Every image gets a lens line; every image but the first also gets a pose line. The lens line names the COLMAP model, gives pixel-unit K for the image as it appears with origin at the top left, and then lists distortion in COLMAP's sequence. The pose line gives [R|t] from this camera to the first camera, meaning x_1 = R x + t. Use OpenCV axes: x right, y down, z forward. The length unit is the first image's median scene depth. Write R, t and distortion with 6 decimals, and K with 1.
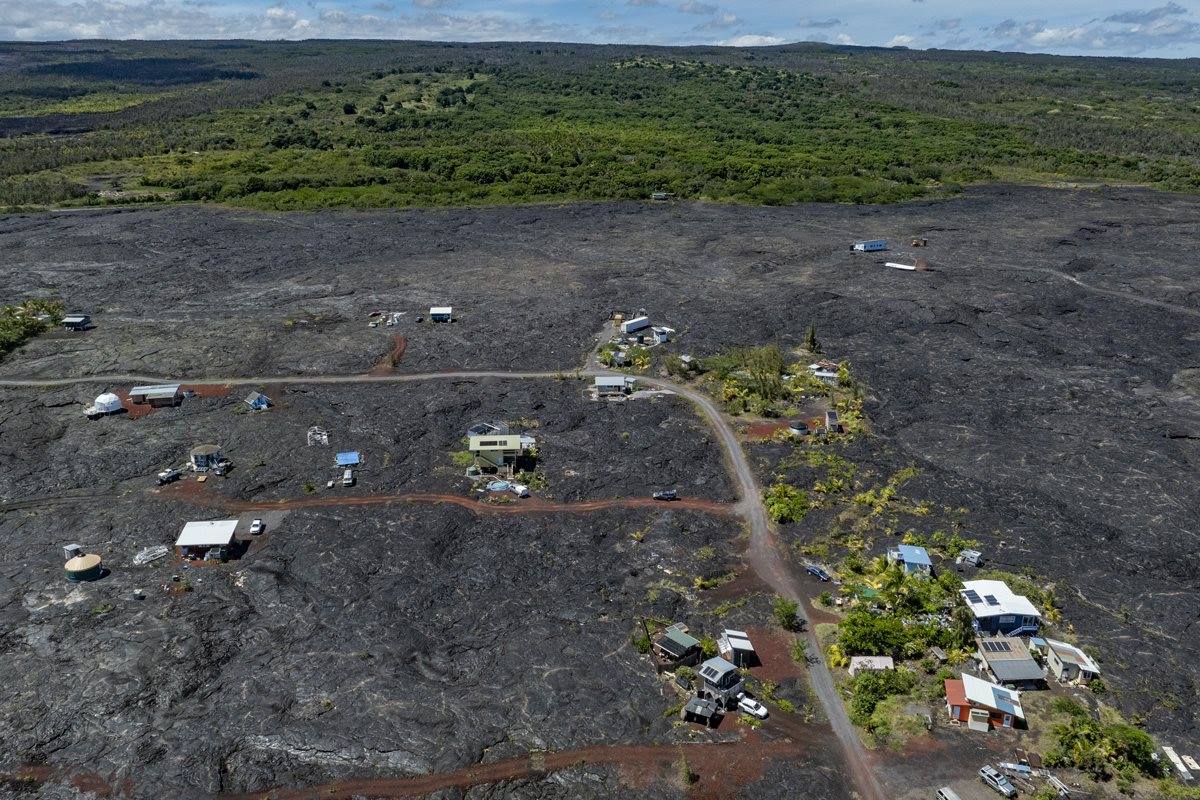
lens RADIAL K [[910.7, 0, 600.0], [0, 910.7, 400.0], [0, 0, 1]] dist [-0.031950, -0.001699]
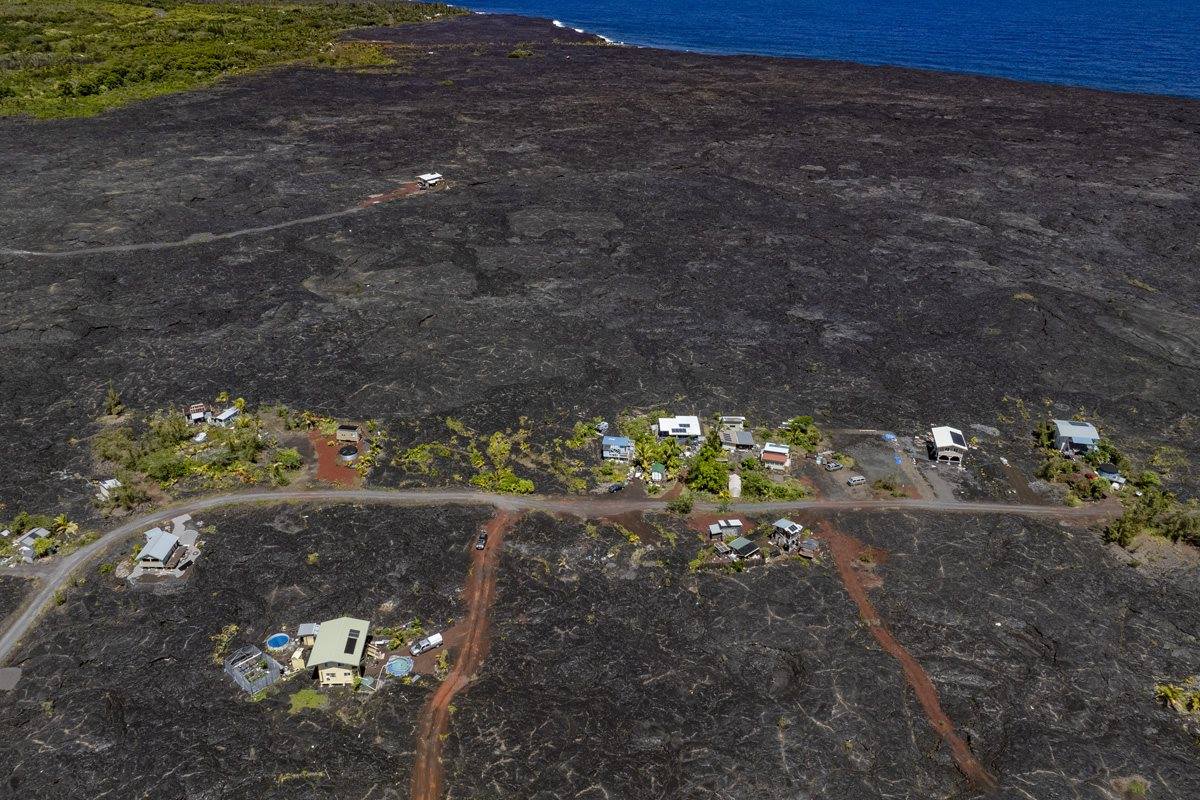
lens RADIAL K [[852.1, 0, 600.0], [0, 852.1, 400.0], [0, 0, 1]] dist [-0.000653, -0.005240]
pose [[0.047704, -0.450369, 0.891567, -0.668347], [0.322247, 0.851796, 0.413037, -0.363662], [-0.945453, 0.267602, 0.185765, 0.596279]]
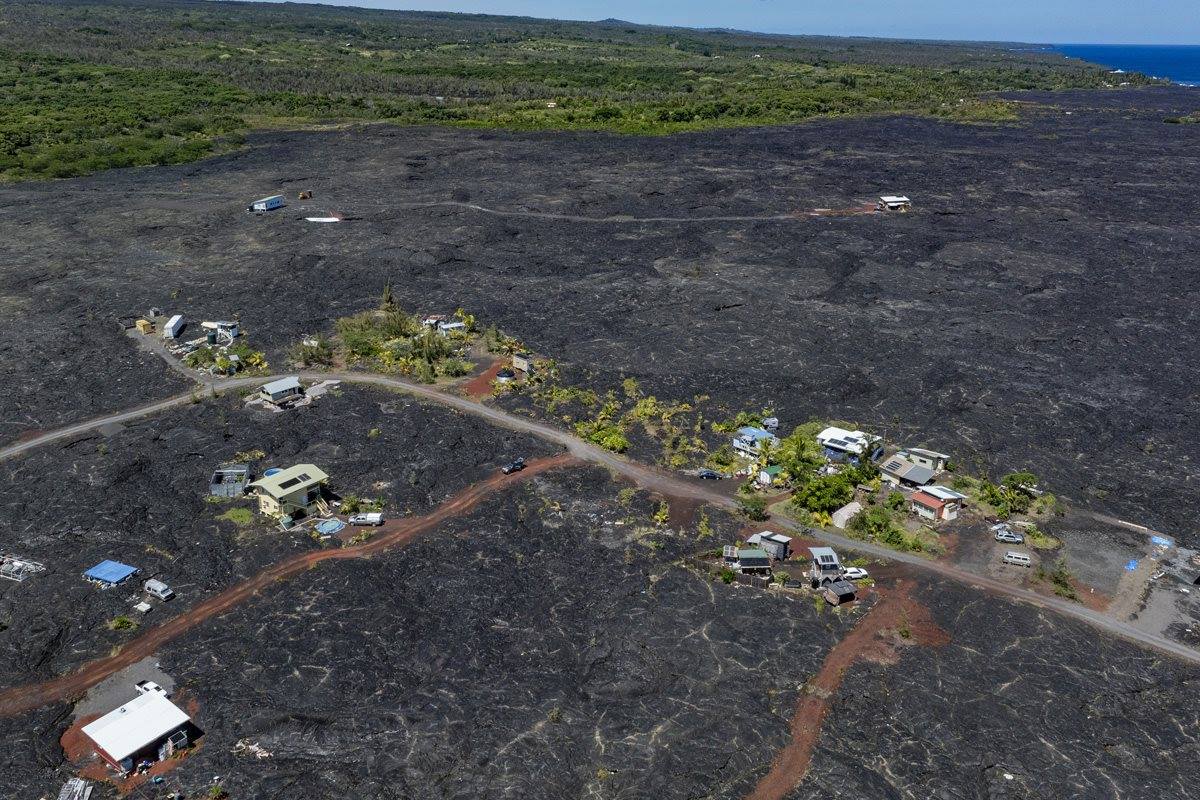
lens RADIAL K [[980.4, 0, 597.0], [0, 980.4, 336.2], [0, 0, 1]] dist [-0.031838, -0.007687]
pose [[0.660576, -0.221276, 0.717409, -0.524327], [0.243397, 0.967087, 0.074171, -0.073569], [-0.710209, 0.125620, 0.692692, 0.205514]]
